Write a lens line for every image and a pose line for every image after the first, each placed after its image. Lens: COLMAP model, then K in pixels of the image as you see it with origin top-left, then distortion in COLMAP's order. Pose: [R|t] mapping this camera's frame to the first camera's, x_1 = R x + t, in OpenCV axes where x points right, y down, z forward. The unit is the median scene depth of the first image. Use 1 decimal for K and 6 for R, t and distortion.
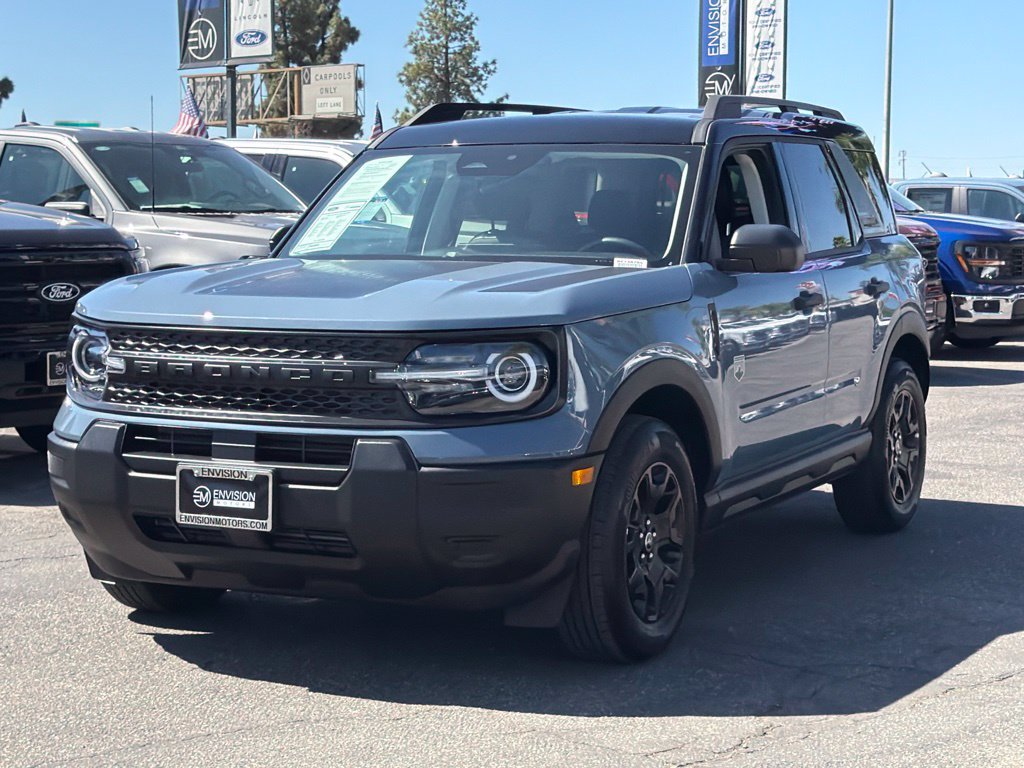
lens RADIAL K [[2130.2, 0, 512.8], [0, 2130.2, 405.2], [0, 0, 1]] dist [0.218024, 0.115702]
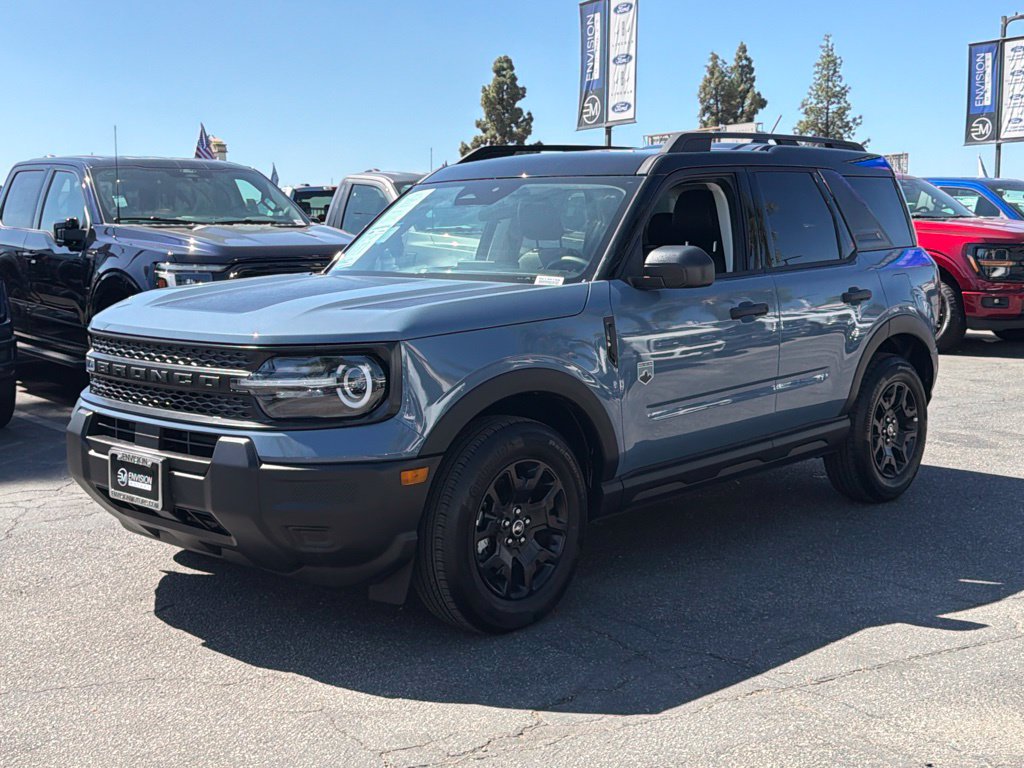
lens RADIAL K [[1306.6, 0, 512.0], [0, 1306.6, 384.0], [0, 0, 1]] dist [0.172839, -0.354665]
pose [[0.953490, 0.028573, -0.300067, 0.233793], [-0.018321, 0.999150, 0.036926, -0.033706], [0.300868, -0.029711, 0.953203, 0.293288]]
